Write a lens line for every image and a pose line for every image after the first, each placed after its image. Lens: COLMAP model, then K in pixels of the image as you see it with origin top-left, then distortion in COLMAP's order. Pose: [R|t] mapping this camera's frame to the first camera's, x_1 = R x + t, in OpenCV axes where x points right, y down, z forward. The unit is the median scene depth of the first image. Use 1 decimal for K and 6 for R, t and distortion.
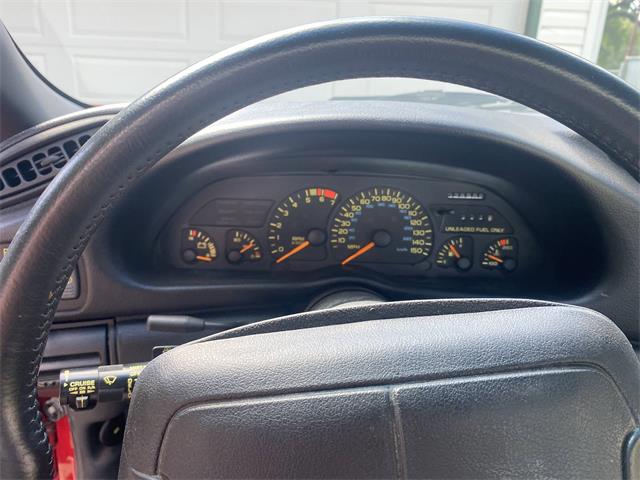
lens RADIAL K [[476.1, 0, 324.3], [0, 476.1, 240.2], [0, 0, 1]] dist [0.051047, -0.075656]
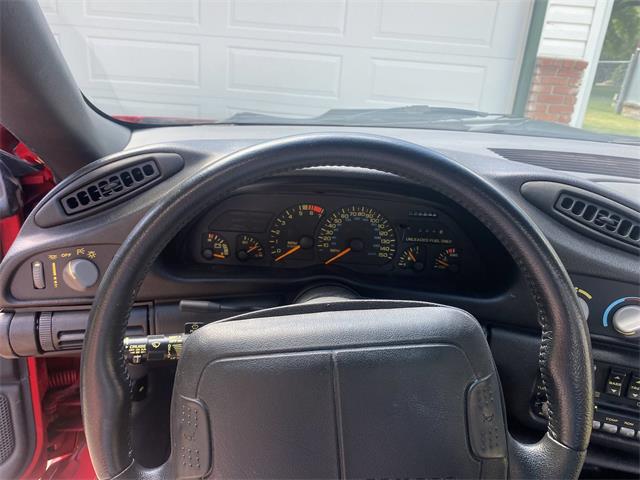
lens RADIAL K [[476.1, 0, 324.3], [0, 476.1, 240.2], [0, 0, 1]] dist [0.051047, -0.075656]
pose [[0.999521, 0.028842, -0.011197, 0.046935], [-0.028351, 0.998728, 0.041706, -0.068262], [0.012386, -0.041368, 0.999067, -0.293272]]
